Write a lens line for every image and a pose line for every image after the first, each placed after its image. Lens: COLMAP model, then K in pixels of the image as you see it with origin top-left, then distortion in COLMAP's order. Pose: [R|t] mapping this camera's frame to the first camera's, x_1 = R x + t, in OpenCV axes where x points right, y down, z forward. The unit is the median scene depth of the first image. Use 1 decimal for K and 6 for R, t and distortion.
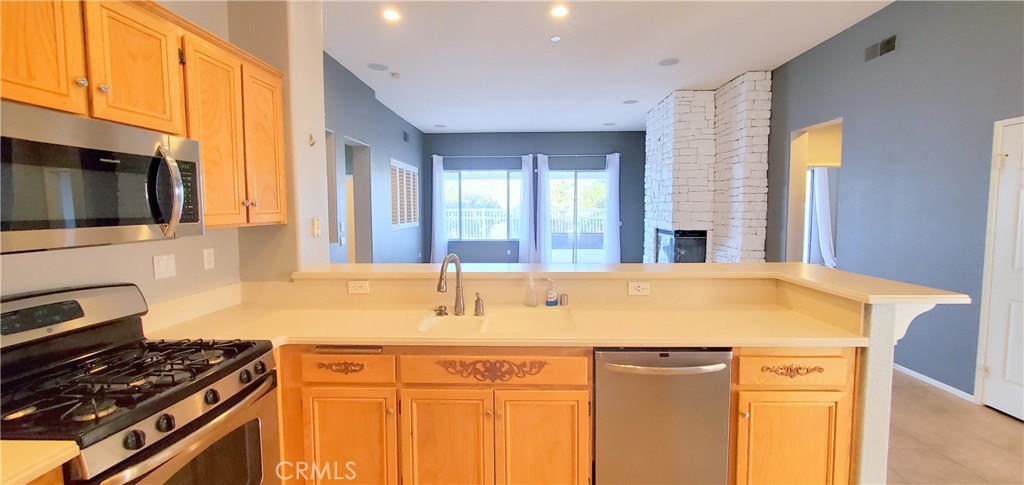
lens RADIAL K [[417.7, 0, 506.3], [0, 417.7, 239.0], [0, 0, 1]] dist [-0.000750, 0.000027]
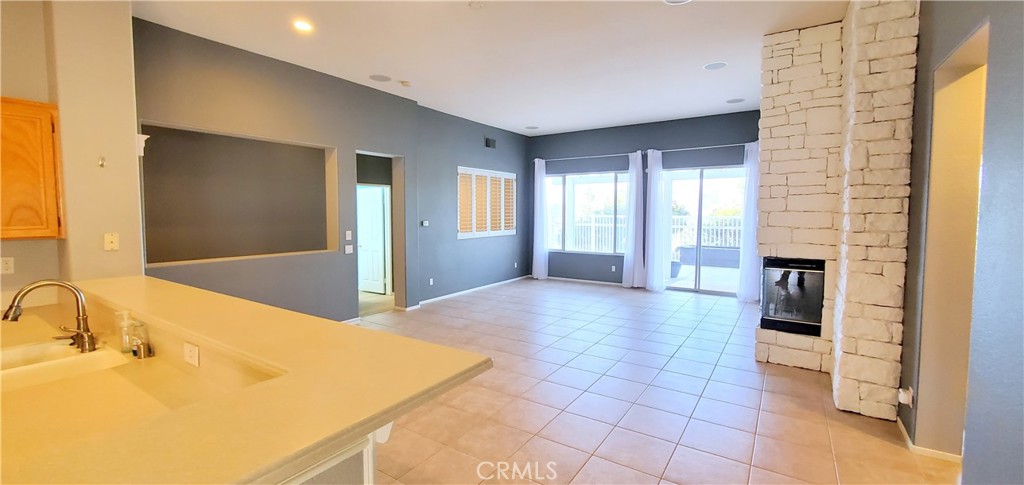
lens RADIAL K [[417.7, 0, 506.3], [0, 417.7, 239.0], [0, 0, 1]] dist [-0.000750, 0.000027]
pose [[0.843752, 0.040613, -0.535194, 0.282327], [-0.045872, 0.998941, 0.003487, -0.021742], [0.534769, 0.021608, 0.844722, 0.175081]]
